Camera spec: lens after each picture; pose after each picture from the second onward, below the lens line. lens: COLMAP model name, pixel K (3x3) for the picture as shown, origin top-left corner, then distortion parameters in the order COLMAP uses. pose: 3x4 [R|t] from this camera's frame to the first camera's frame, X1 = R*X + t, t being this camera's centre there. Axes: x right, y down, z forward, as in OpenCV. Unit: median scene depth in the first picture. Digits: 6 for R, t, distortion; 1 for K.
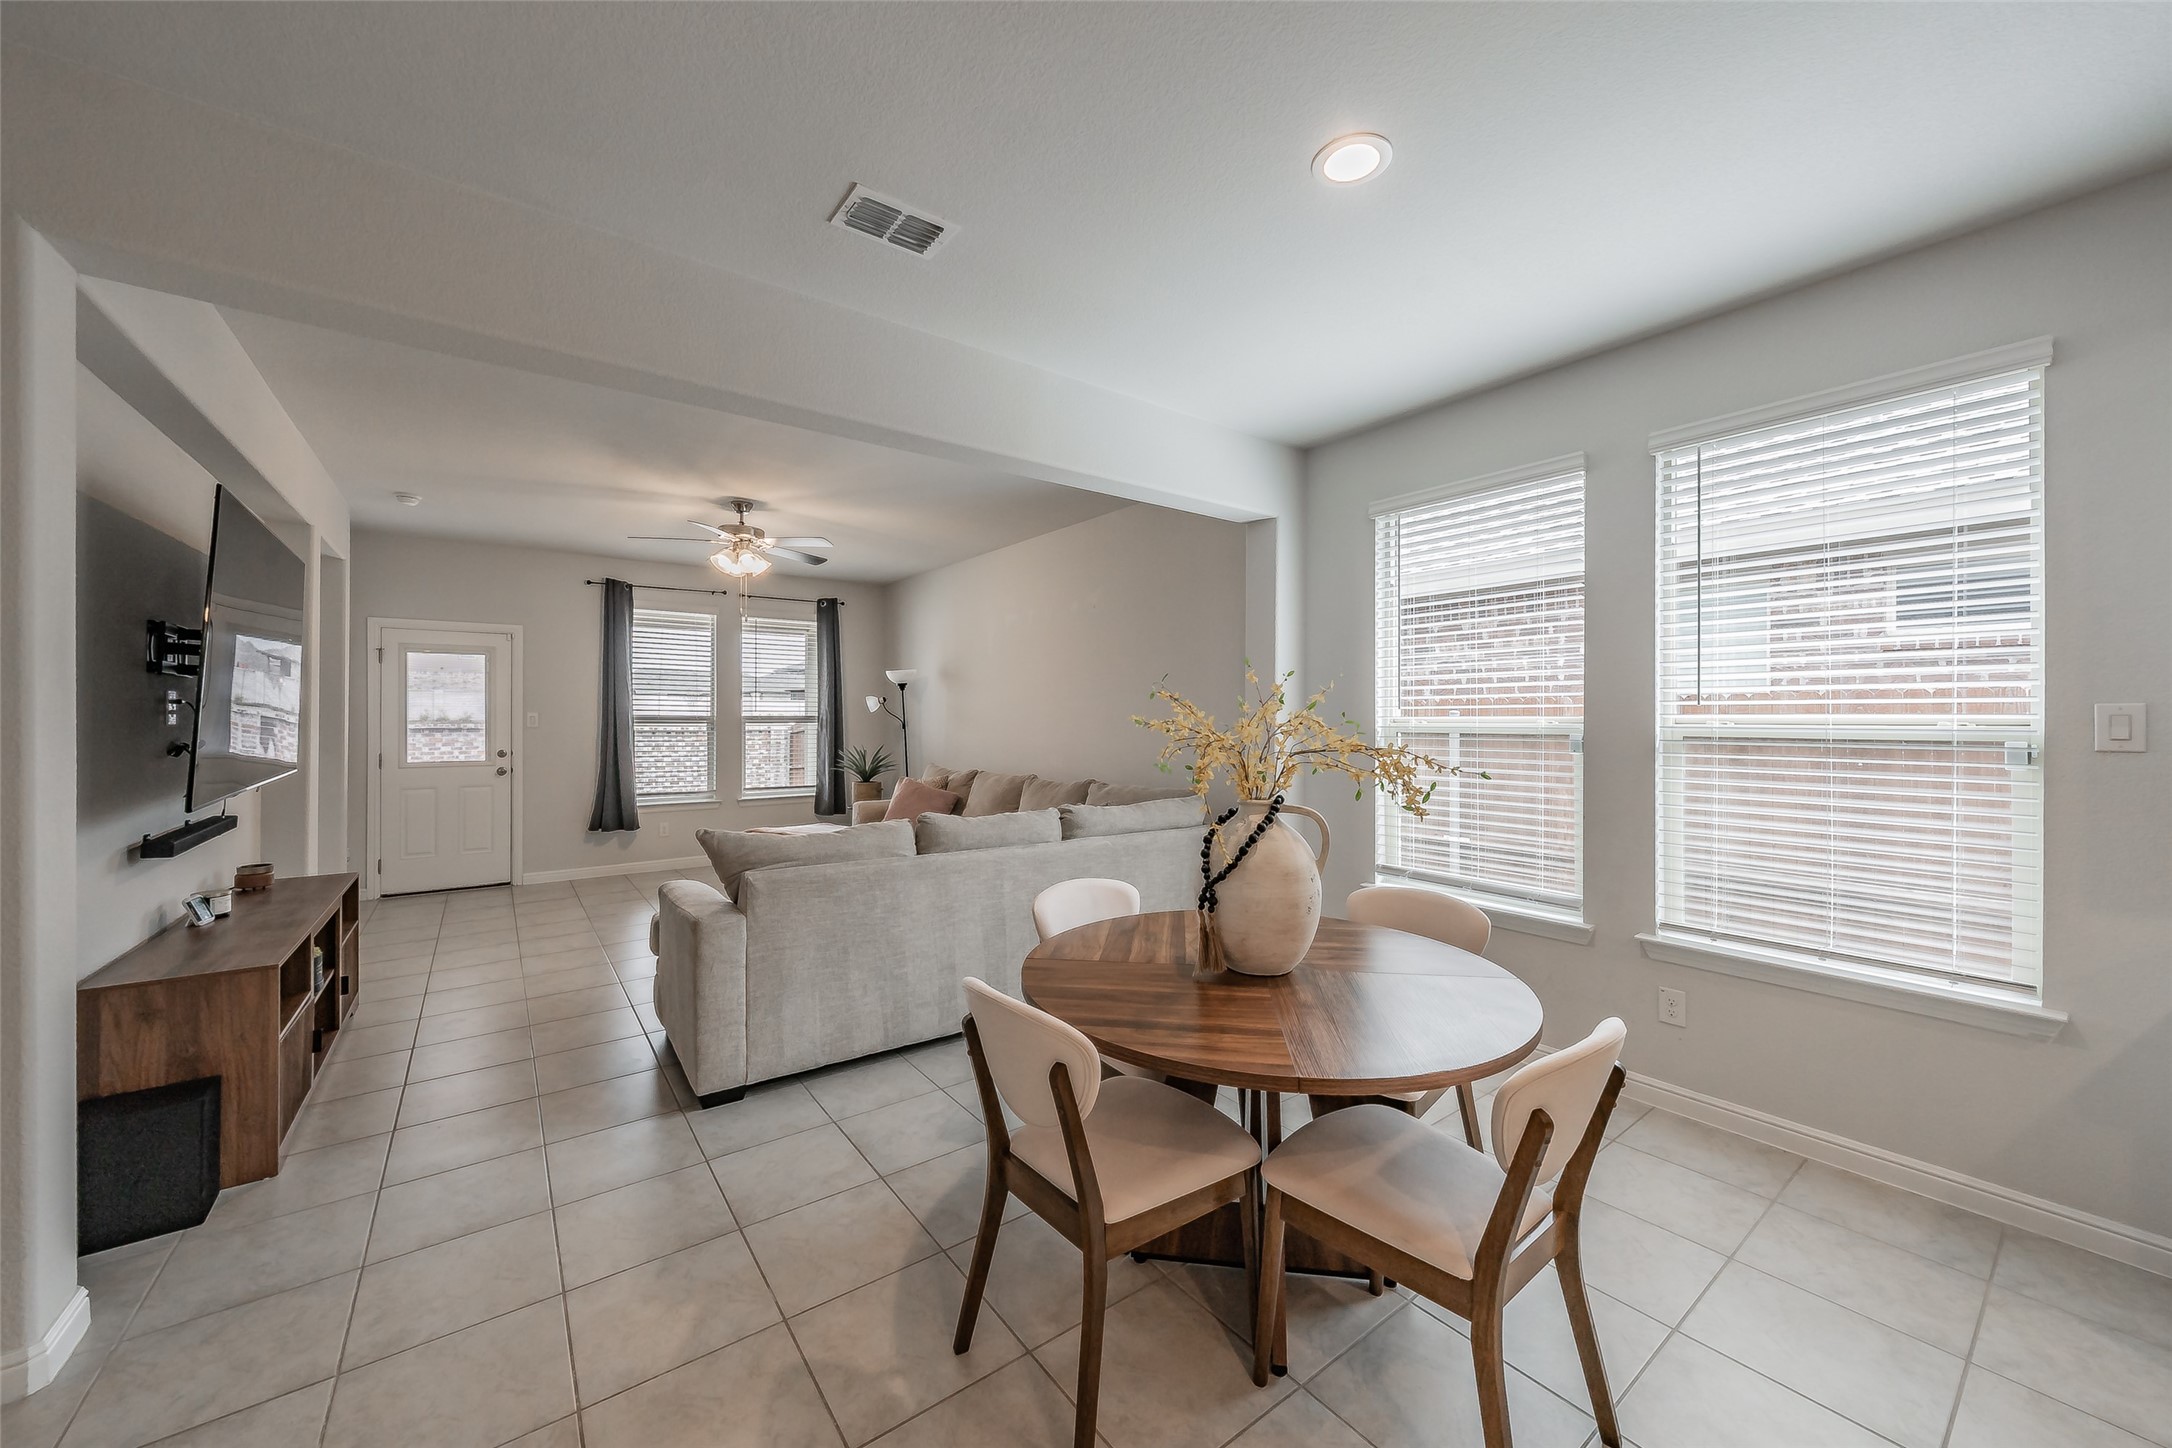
lens RADIAL K [[789.6, 0, 1068.5], [0, 789.6, 720.5], [0, 0, 1]] dist [-0.000294, -0.000095]
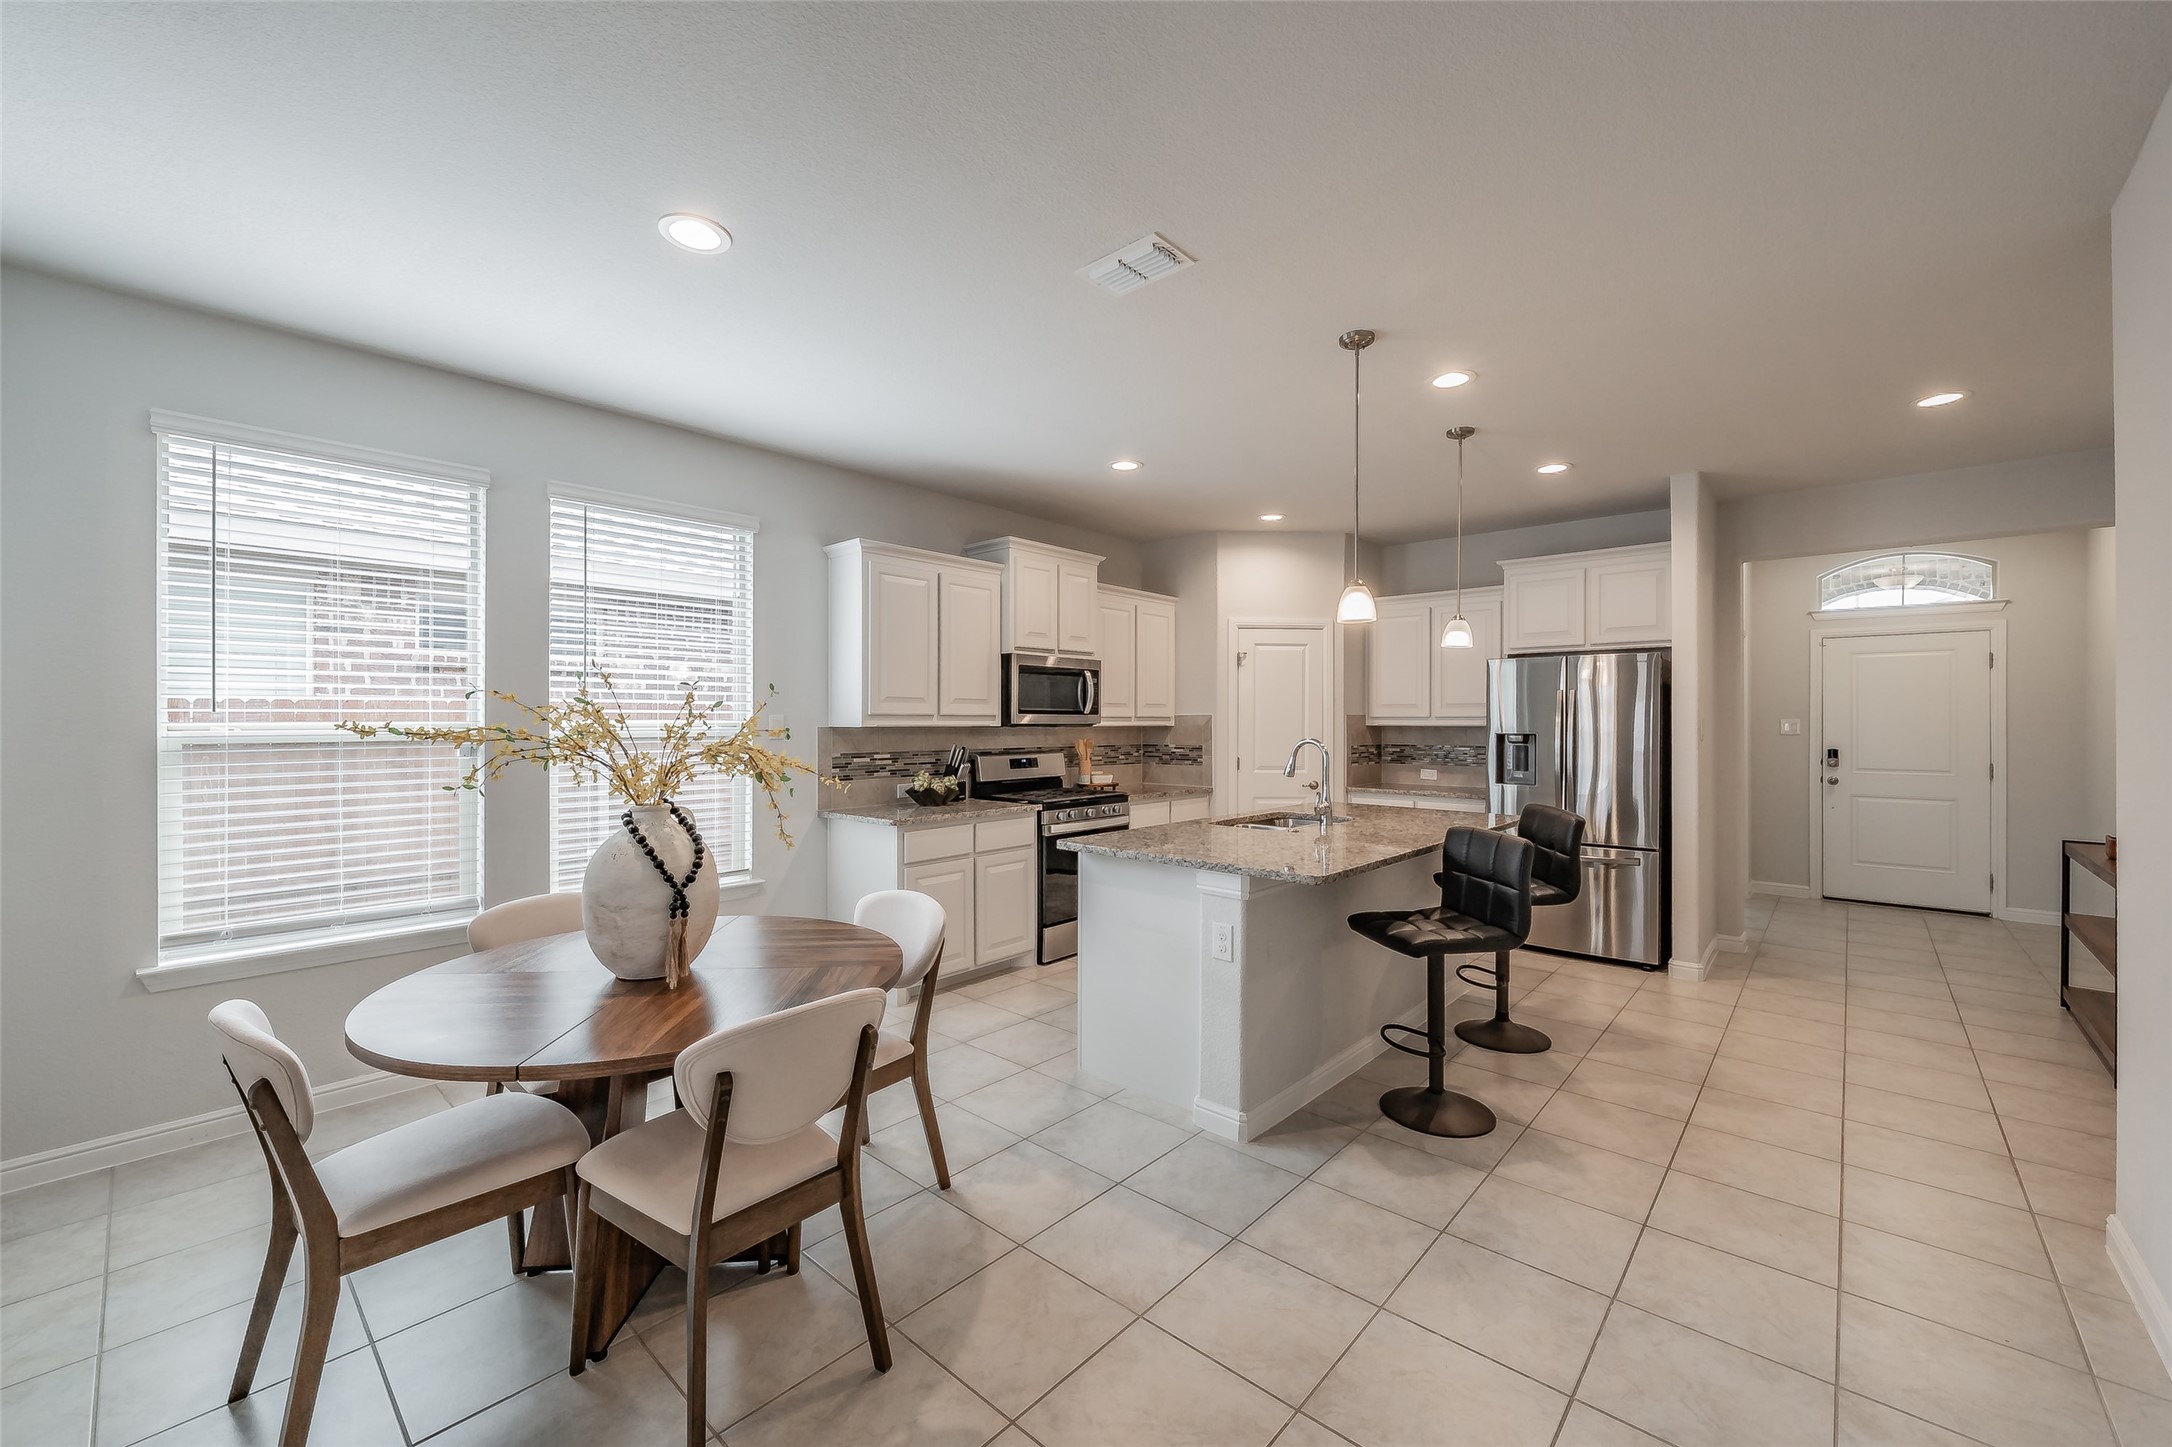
lens RADIAL K [[847.7, 0, 1086.0], [0, 847.7, 723.5], [0, 0, 1]] dist [-0.000514, 0.000038]
pose [[-0.203182, -0.003290, 0.979135, -0.364925], [0.003596, 0.999985, 0.004106, -0.002510], [-0.979134, 0.004356, -0.203167, 0.267828]]
